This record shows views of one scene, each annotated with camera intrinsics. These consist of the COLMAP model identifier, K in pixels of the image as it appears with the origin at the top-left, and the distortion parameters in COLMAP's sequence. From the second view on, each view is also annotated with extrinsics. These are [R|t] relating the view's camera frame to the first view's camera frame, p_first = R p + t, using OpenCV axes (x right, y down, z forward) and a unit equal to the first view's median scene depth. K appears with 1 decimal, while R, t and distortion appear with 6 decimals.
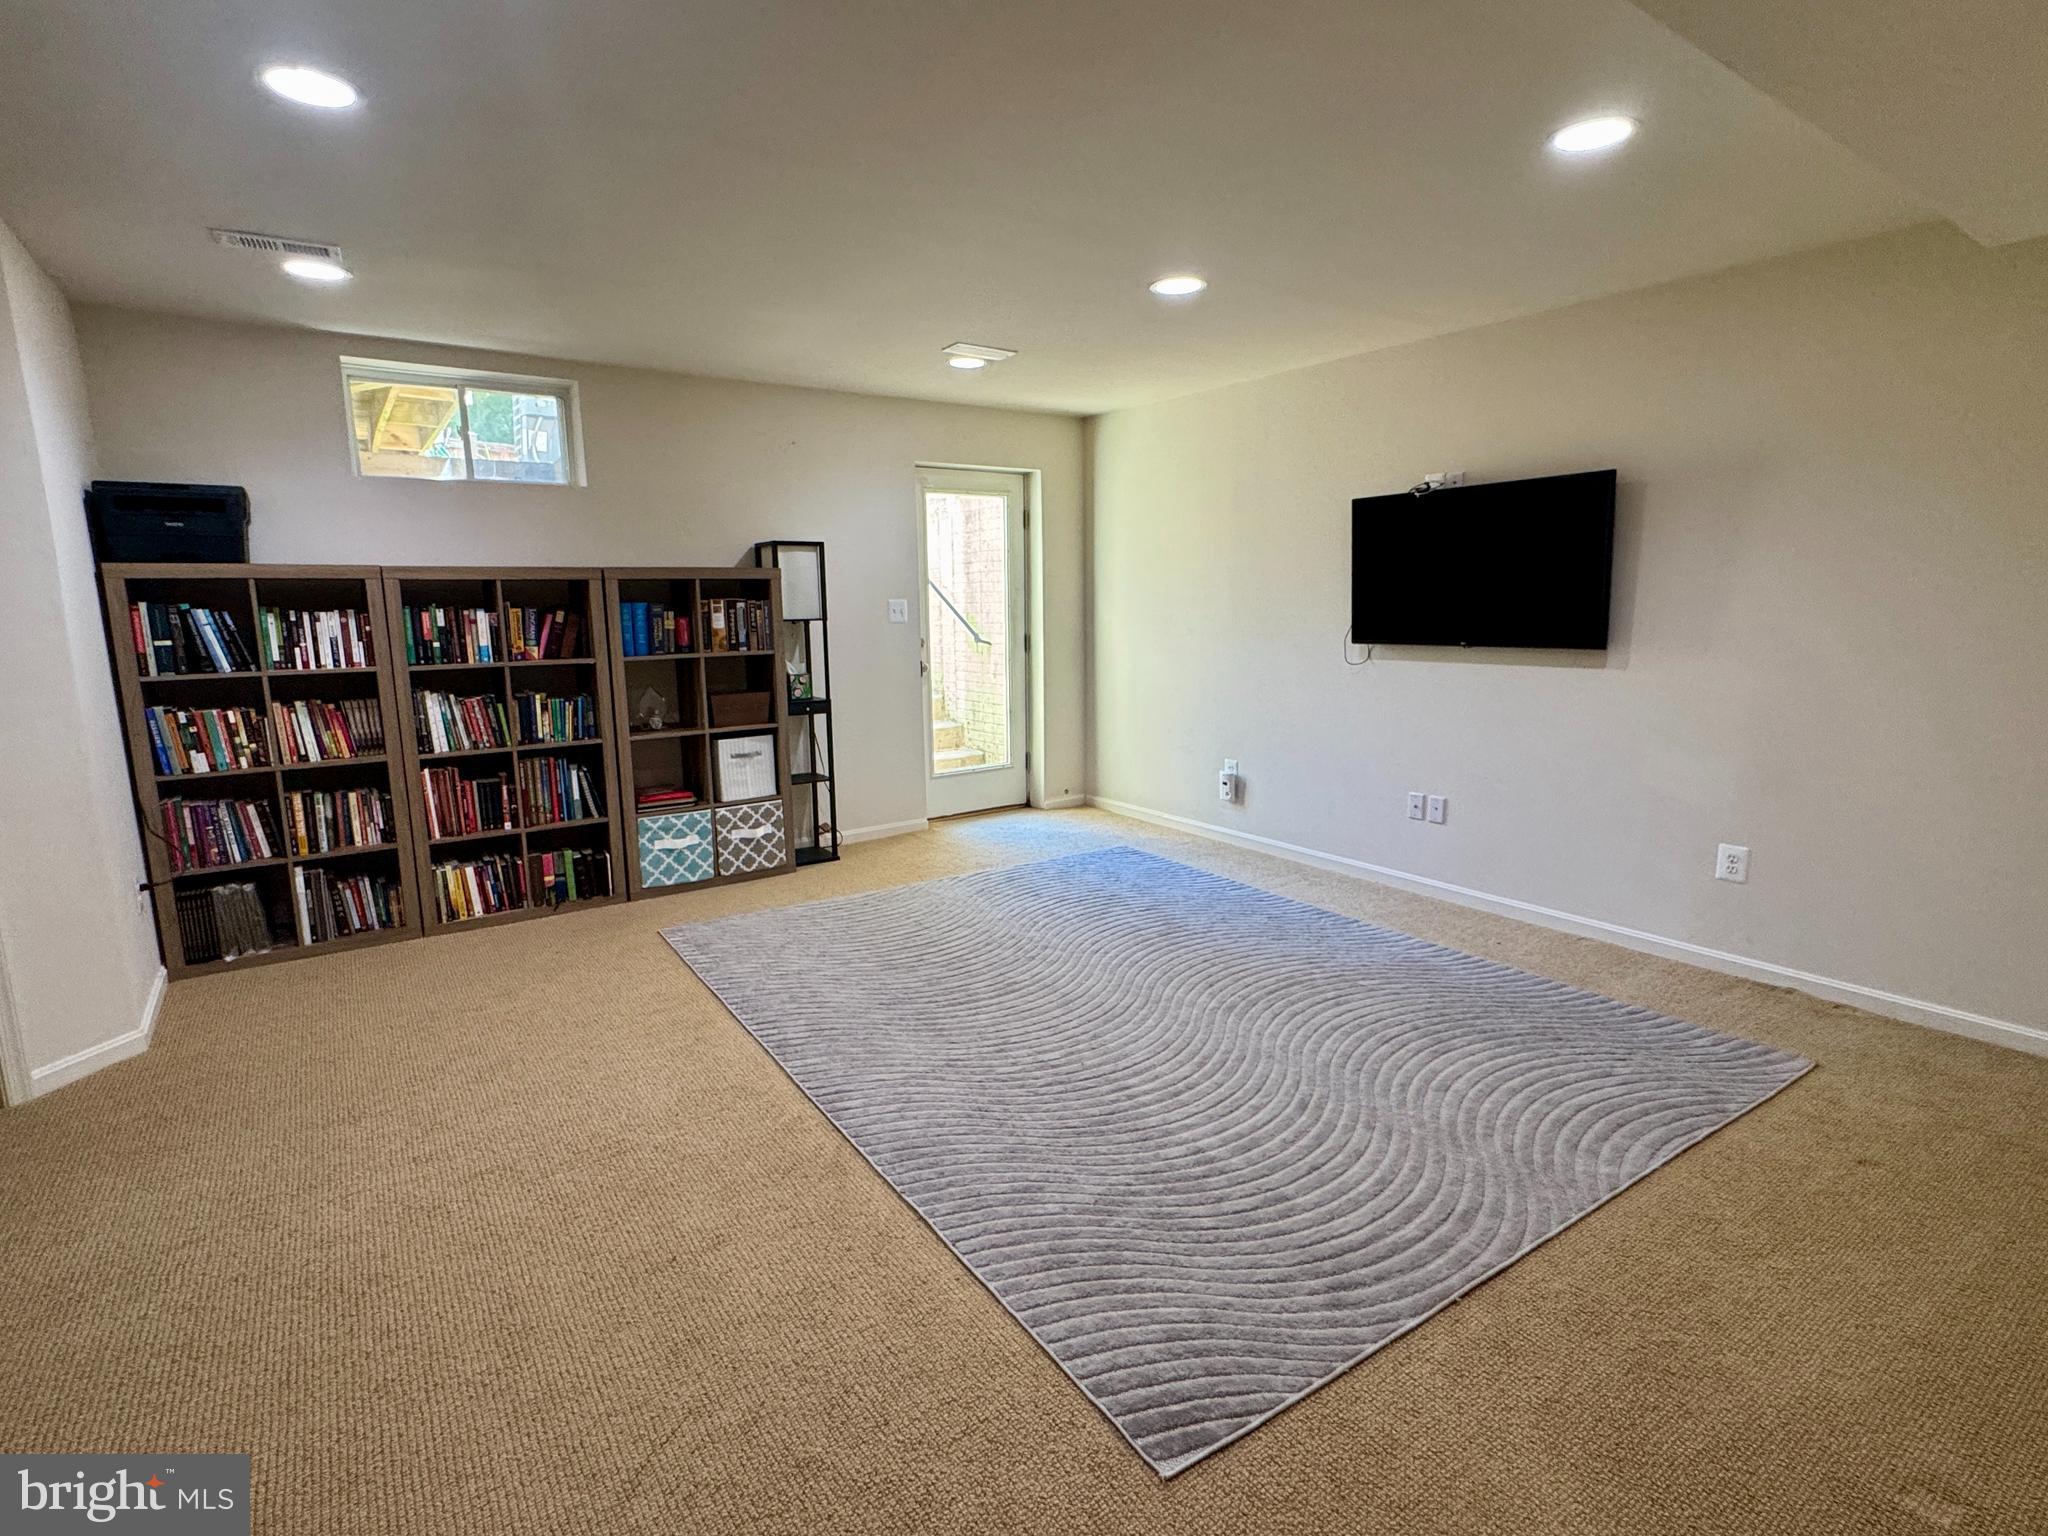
lens RADIAL K [[1005.0, 0, 1022.4], [0, 1005.0, 763.2], [0, 0, 1]] dist [-0.004496, 0.000158]
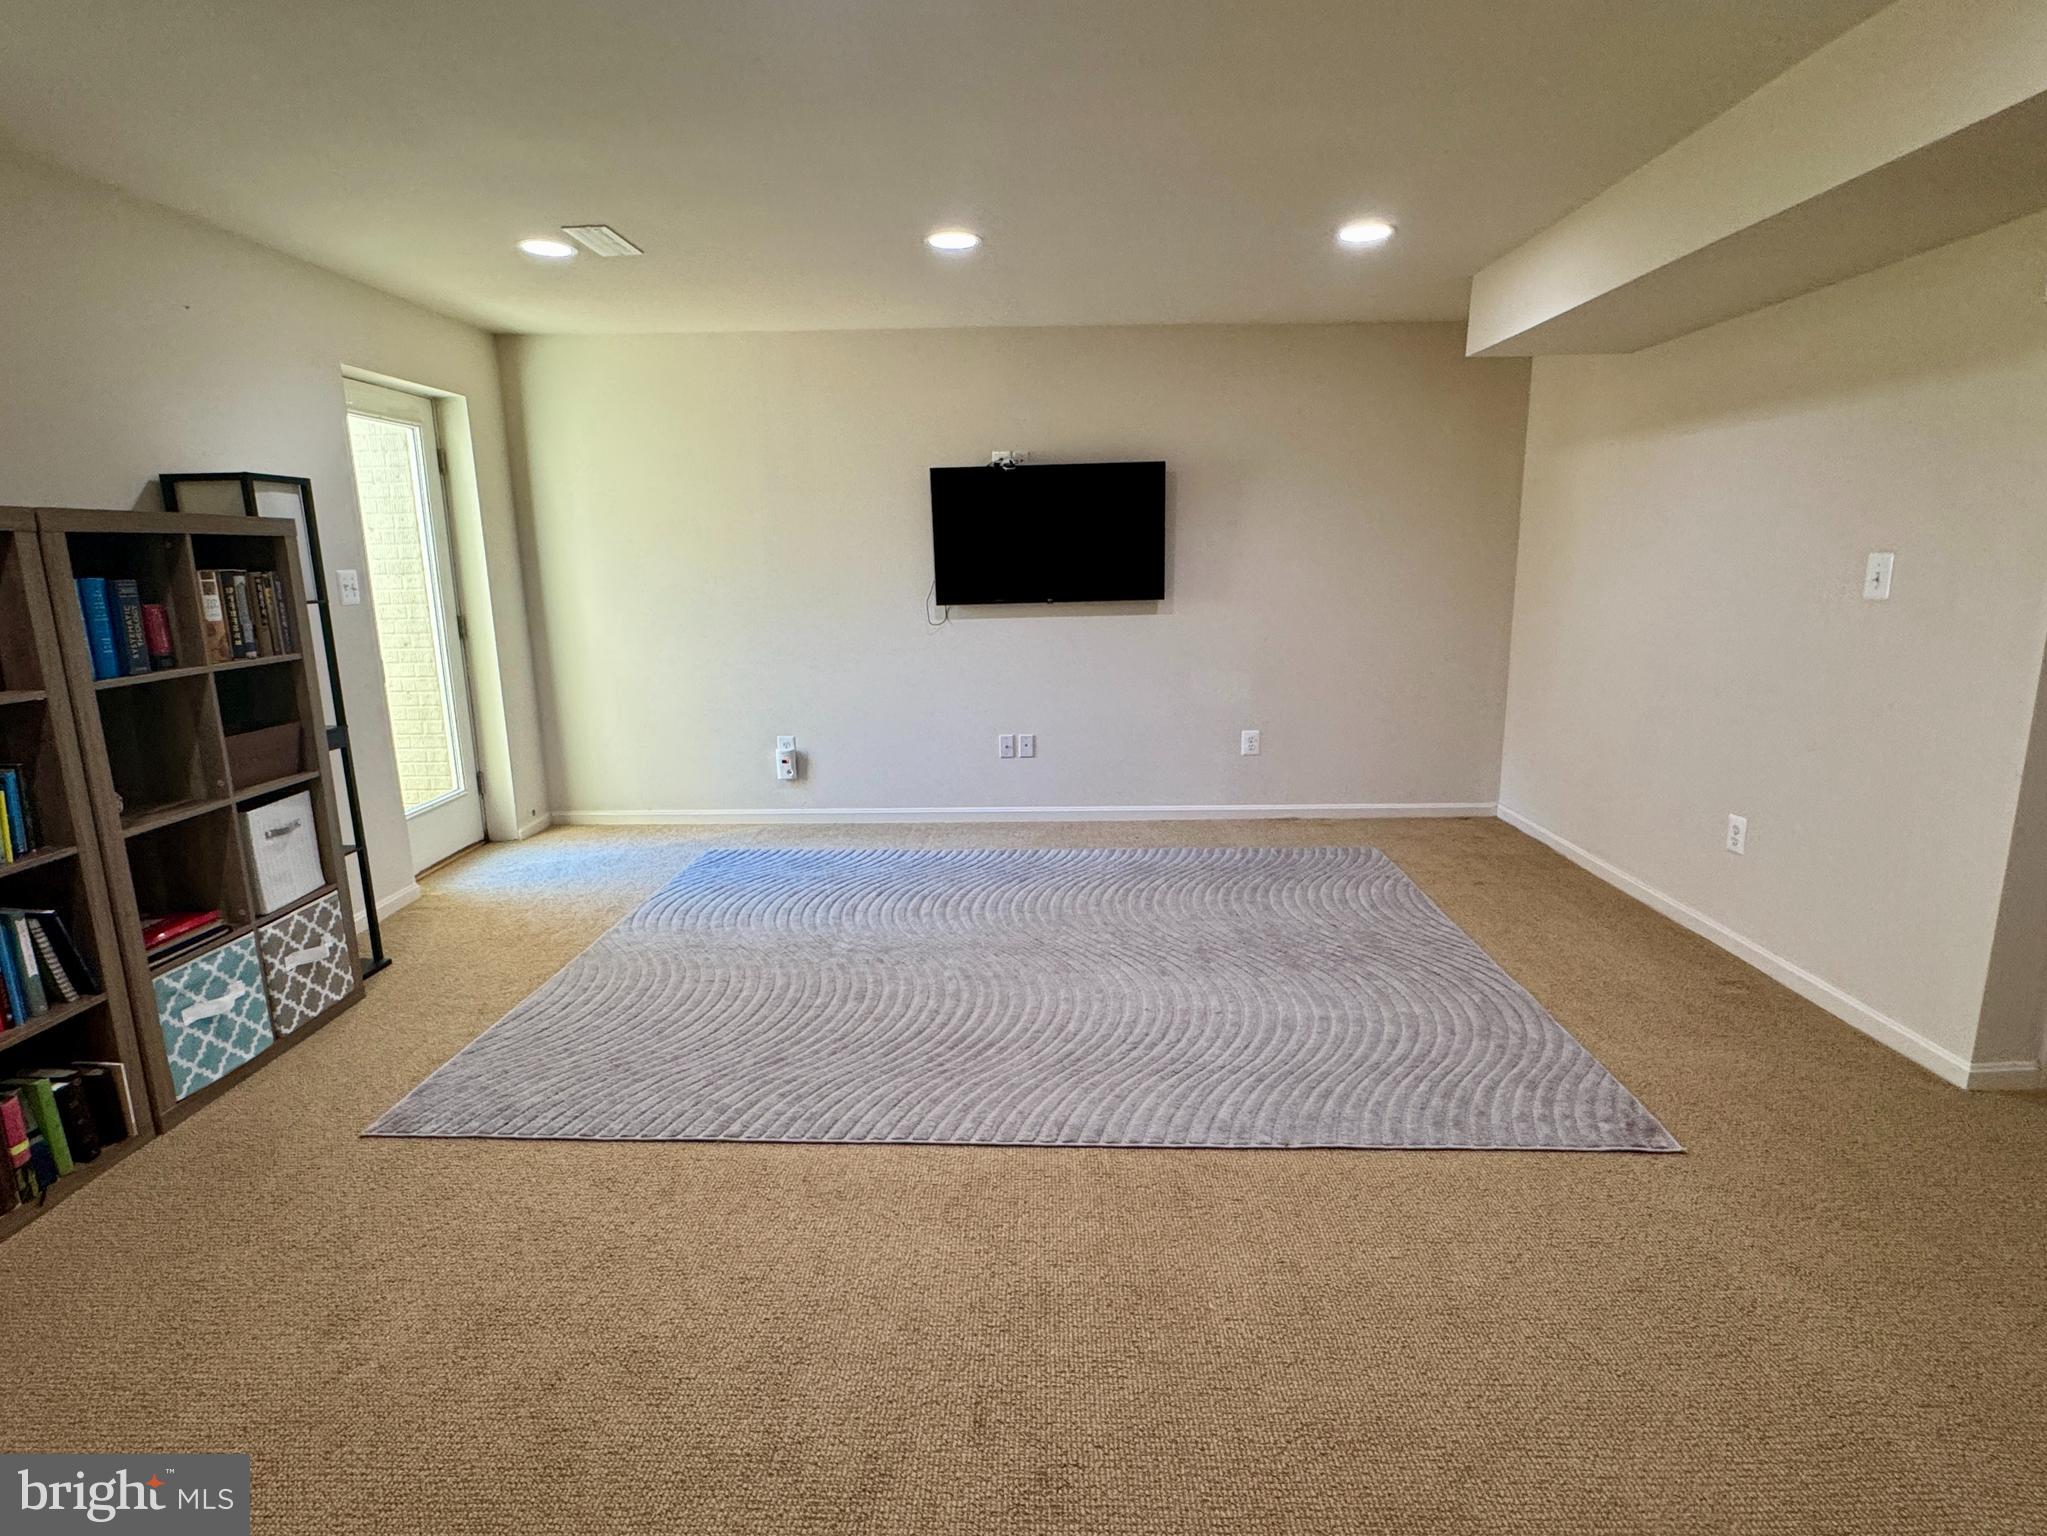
lens RADIAL K [[1036.5, 0, 1024.1], [0, 1036.5, 762.6], [0, 0, 1]] dist [-0.002279, 0.000290]
pose [[0.584915, -0.158524, 0.795453, -0.530083], [0.141927, 0.985588, 0.092053, -0.044247], [-0.798581, 0.059053, 0.598983, 0.286043]]
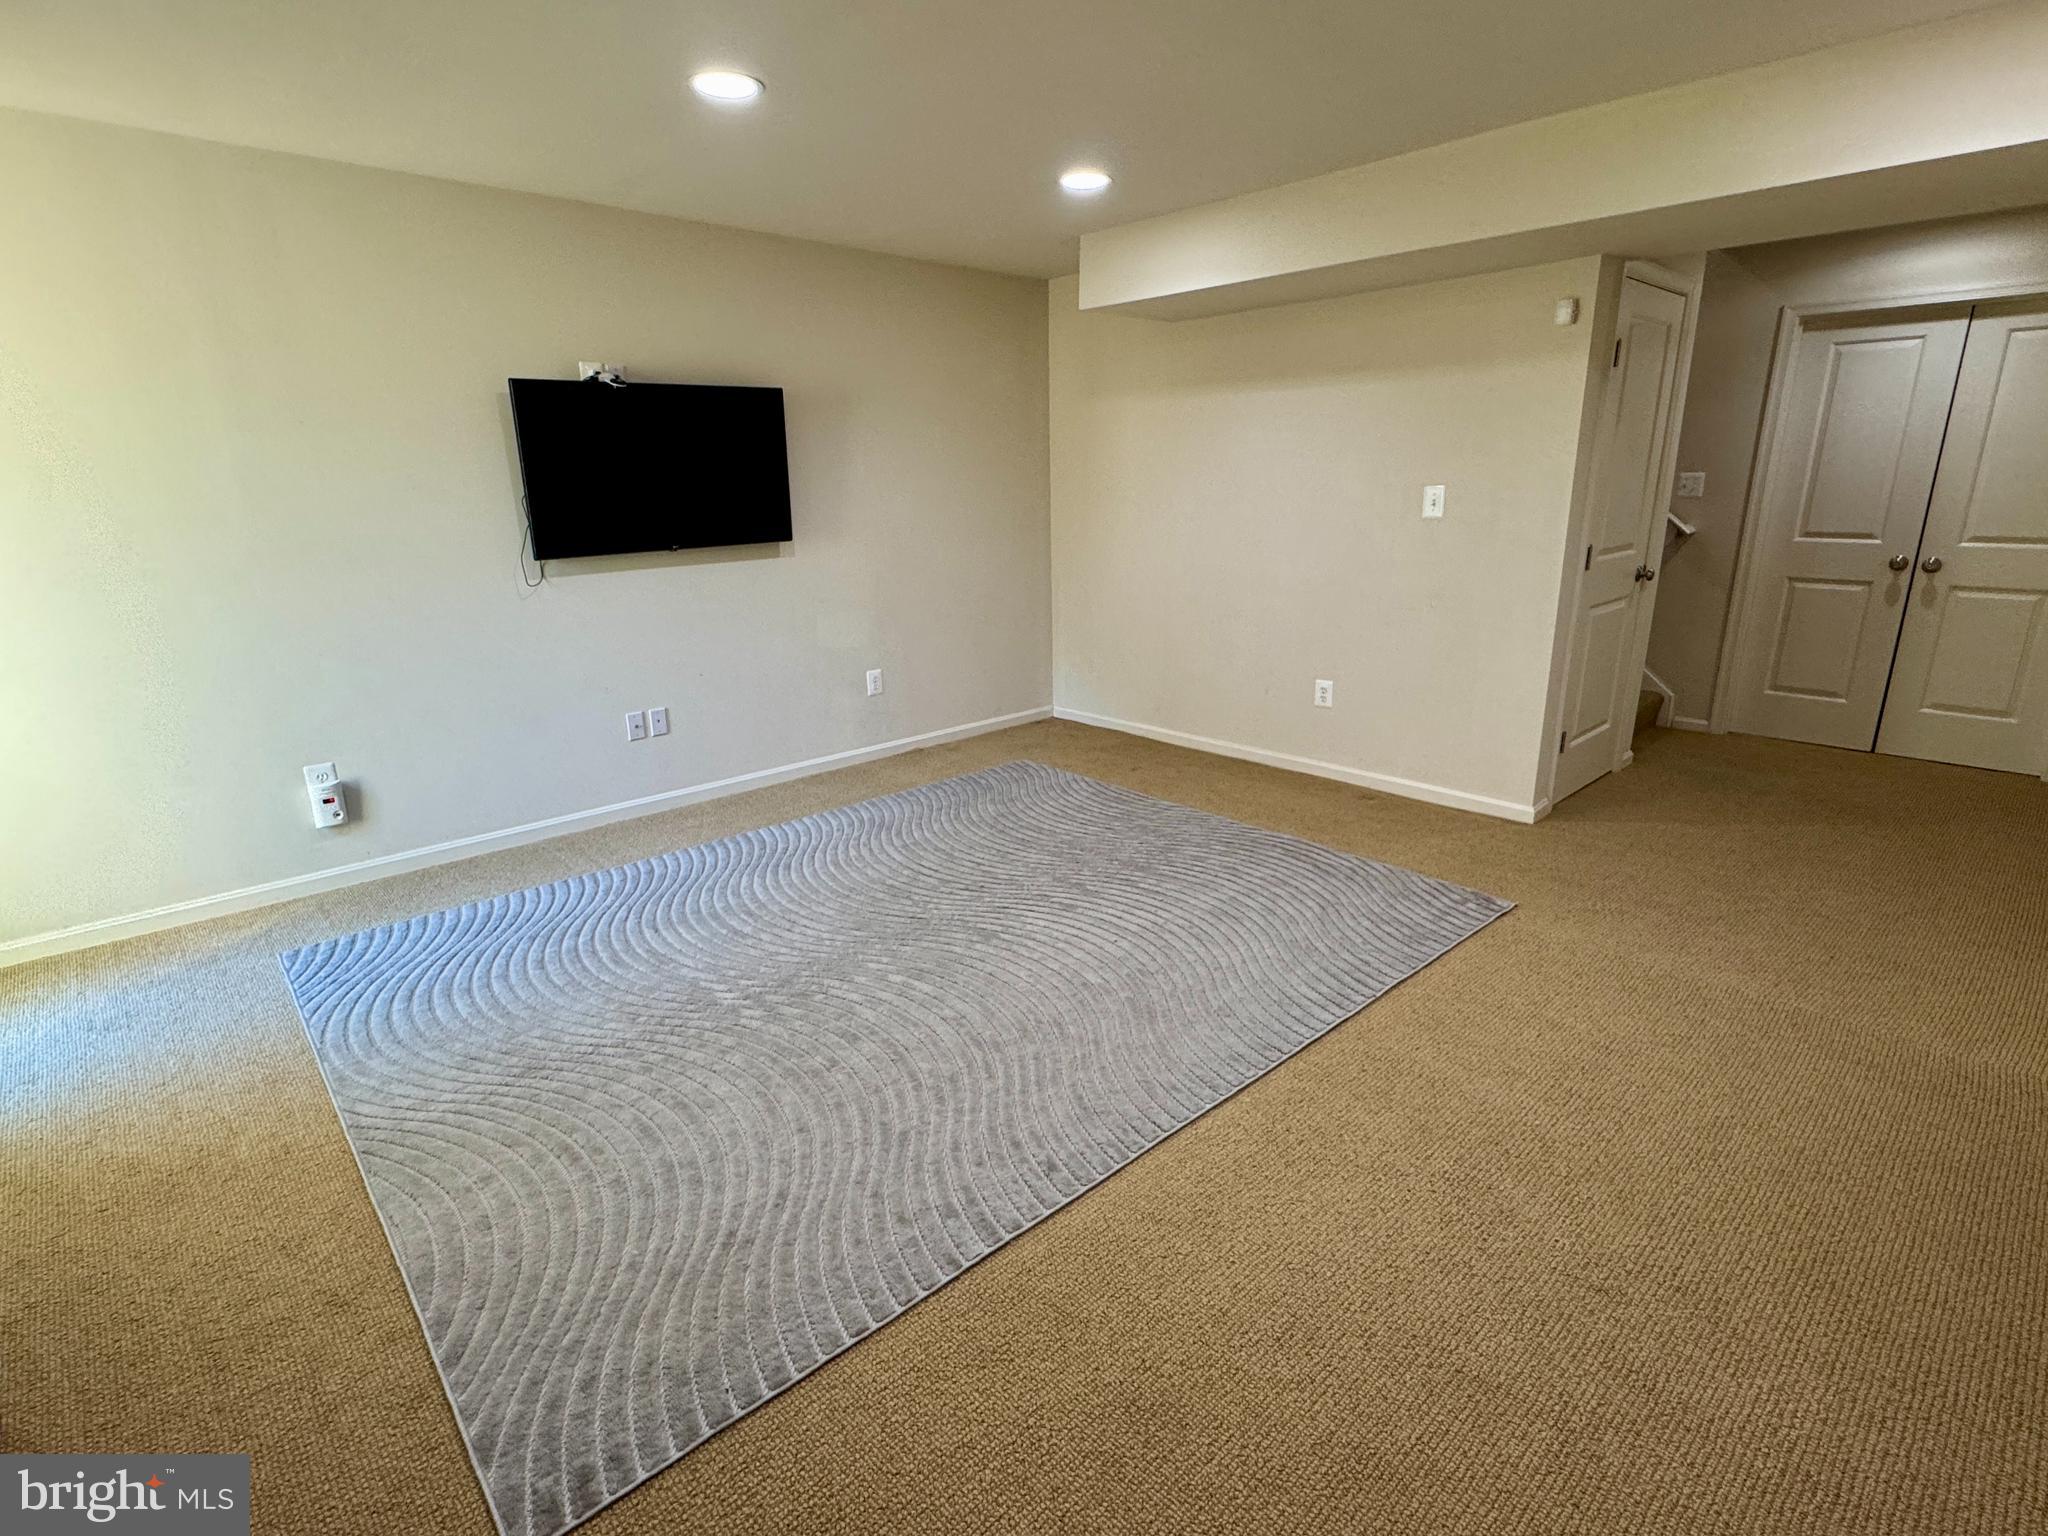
lens RADIAL K [[1005.0, 0, 1022.4], [0, 1005.0, 763.2], [0, 0, 1]] dist [-0.004496, 0.000158]
pose [[-0.143370, -0.260190, 0.954854, -0.573171], [0.181791, 0.941481, 0.283841, -0.127404], [-0.972829, 0.214278, -0.087680, 0.738141]]
